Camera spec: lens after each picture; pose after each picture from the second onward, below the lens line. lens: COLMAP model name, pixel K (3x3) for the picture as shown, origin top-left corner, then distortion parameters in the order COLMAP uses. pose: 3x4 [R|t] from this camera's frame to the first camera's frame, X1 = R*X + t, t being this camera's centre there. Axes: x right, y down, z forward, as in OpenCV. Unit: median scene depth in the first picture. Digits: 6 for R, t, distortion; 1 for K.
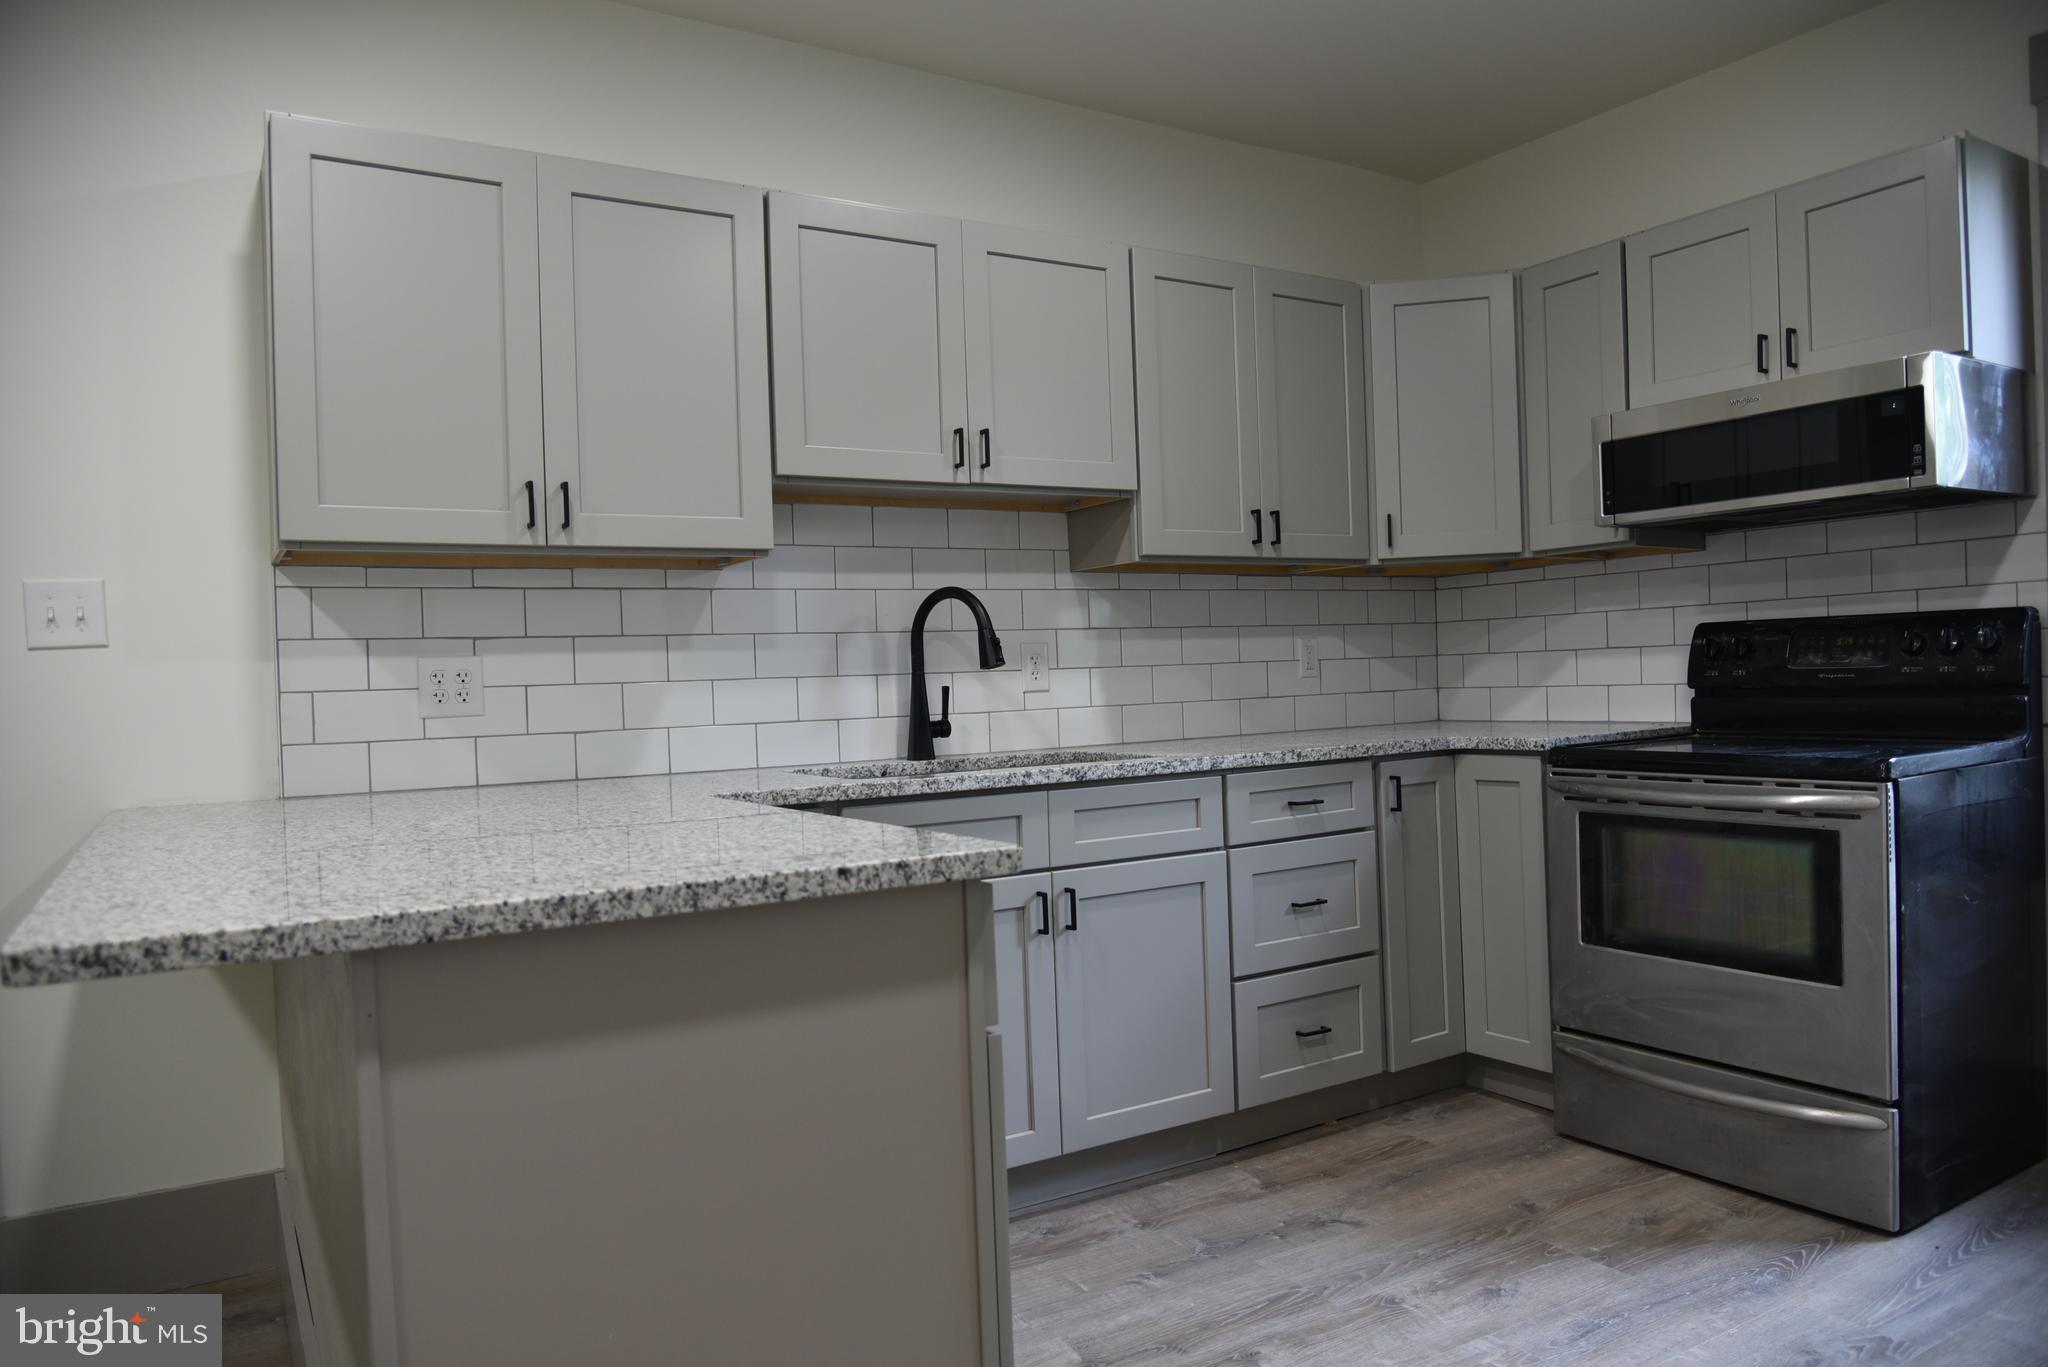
lens RADIAL K [[1380.7, 0, 1027.2], [0, 1380.7, 685.8], [0, 0, 1]] dist [-0.039621, 0.004748]
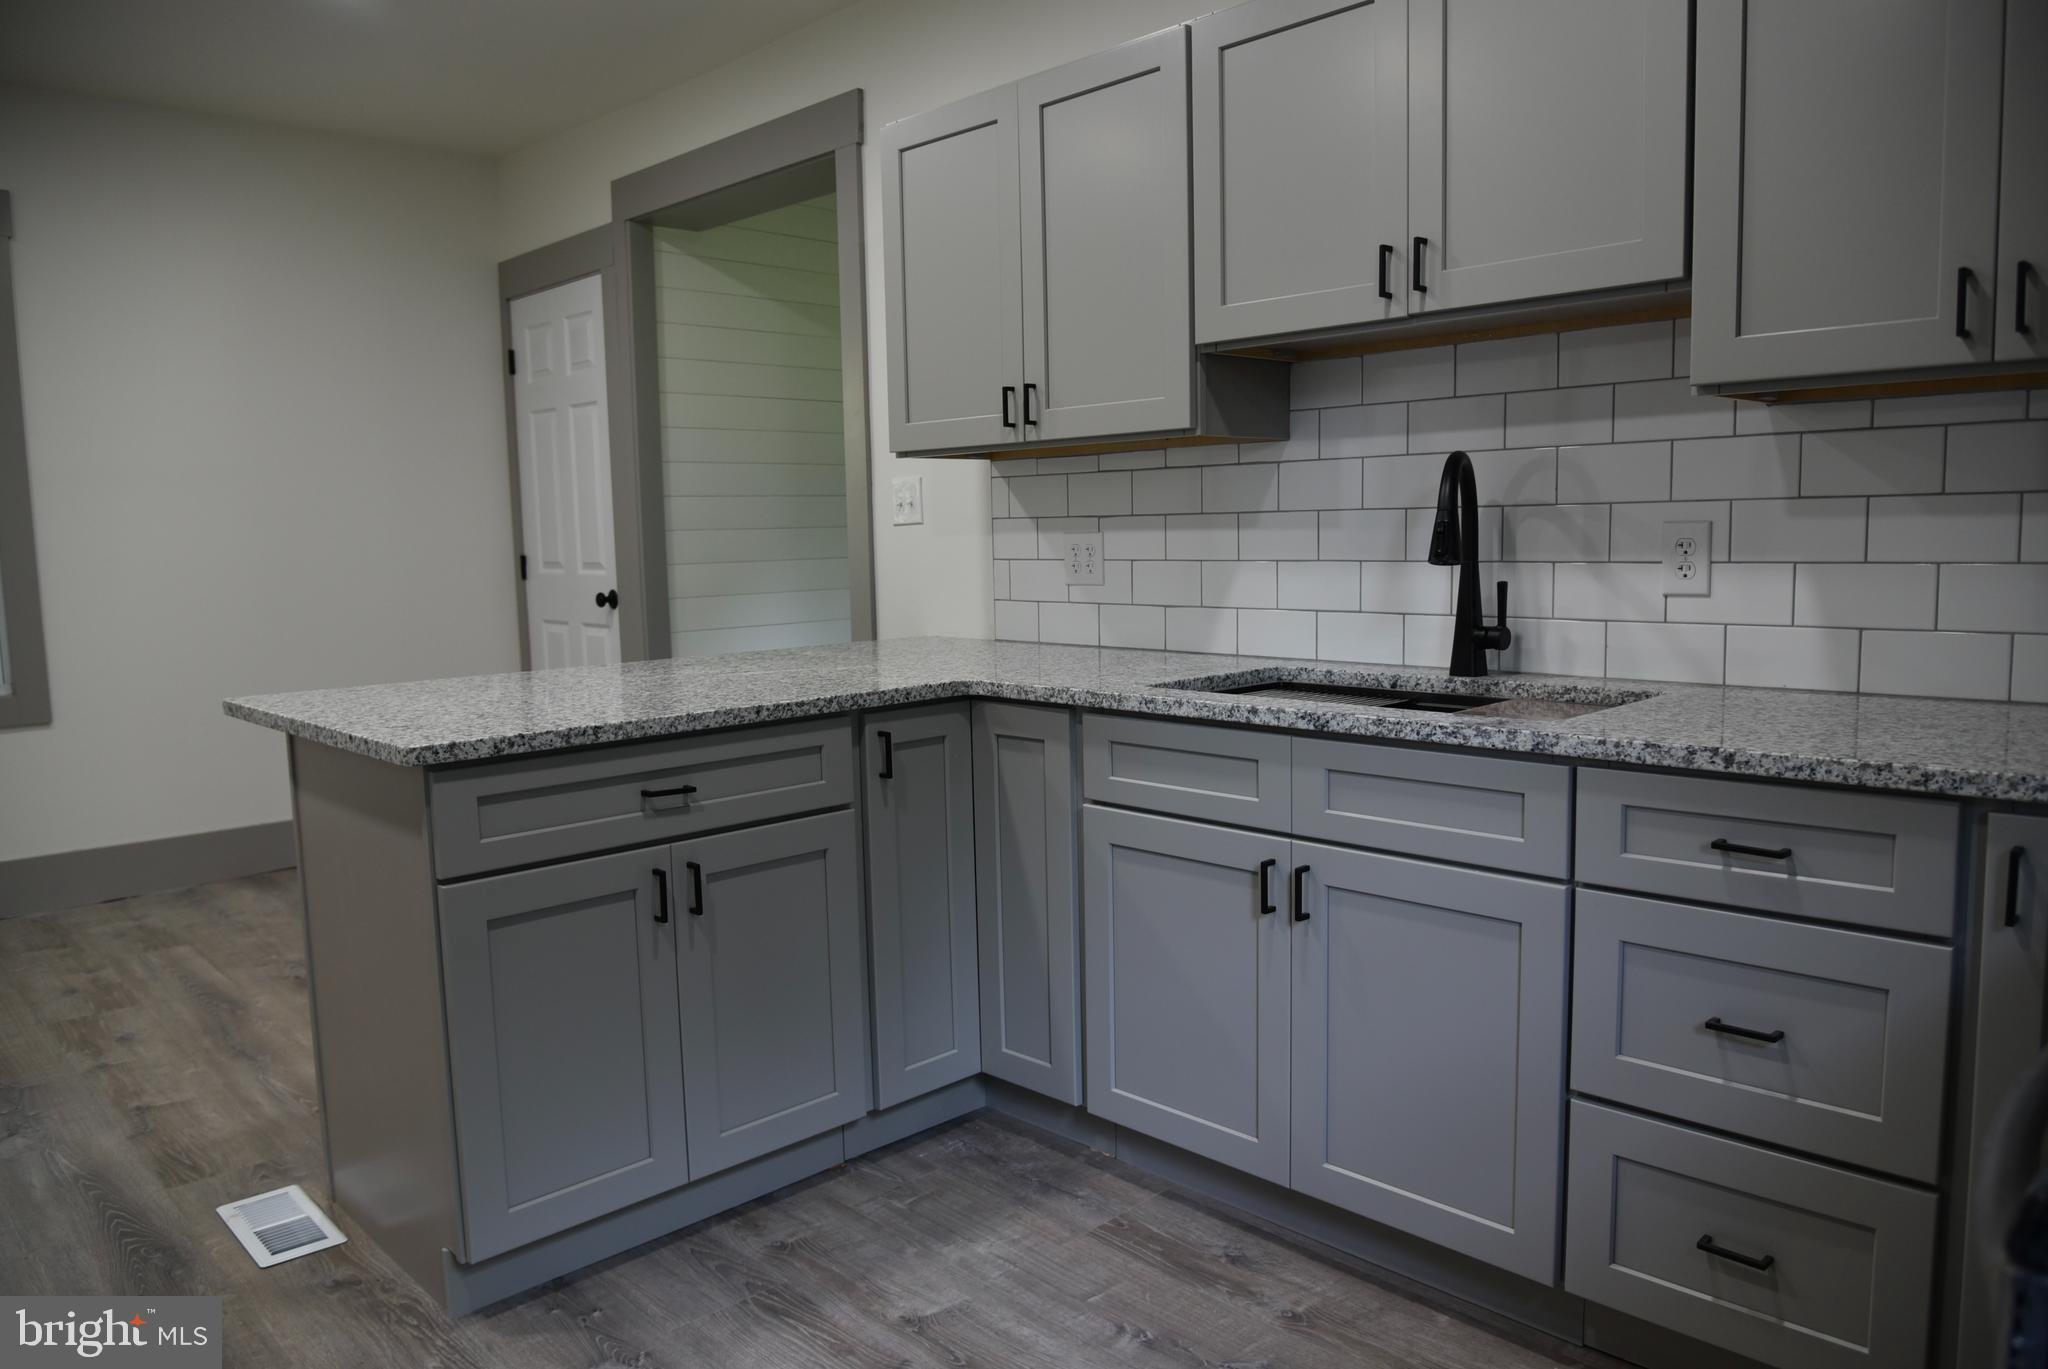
lens RADIAL K [[1416.0, 0, 1031.4], [0, 1416.0, 686.7], [0, 0, 1]] dist [-0.052938, 0.007371]
pose [[0.219095, 0.140167, -0.965583, 0.683312], [0.010222, 0.989243, 0.145921, -0.062223], [0.975650, -0.041841, 0.215305, 0.638601]]
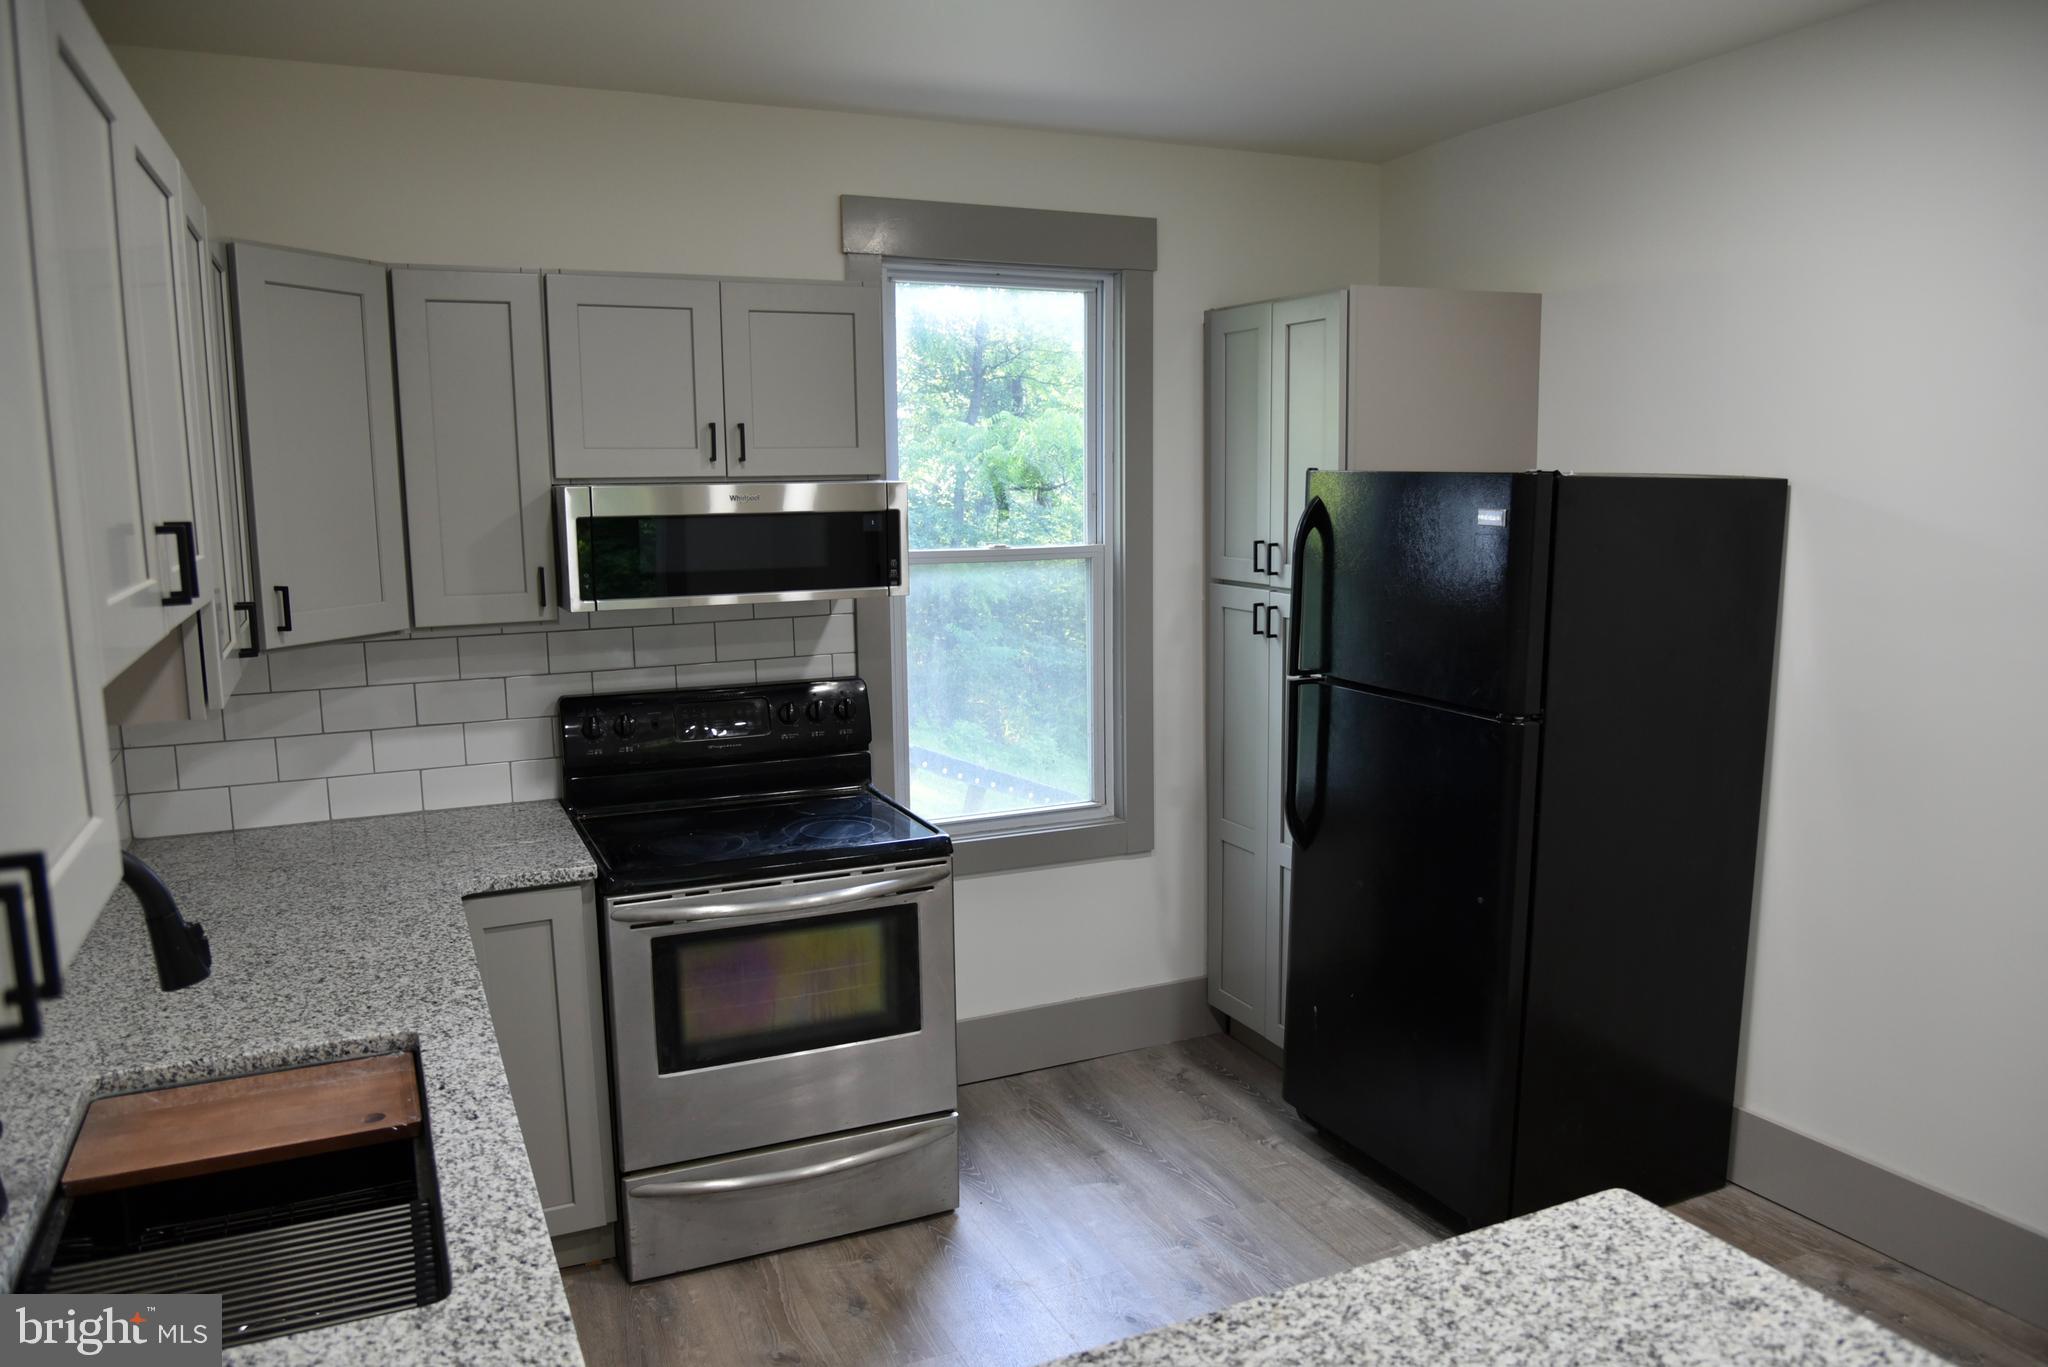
lens RADIAL K [[1463.4, 0, 1026.1], [0, 1463.4, 696.1], [0, 0, 1]] dist [-0.044146, -0.003203]
pose [[0.123625, -0.117366, 0.985364, -0.514989], [0.012014, 0.993085, 0.116778, -0.182565], [-0.992256, -0.002598, 0.124180, 0.644396]]
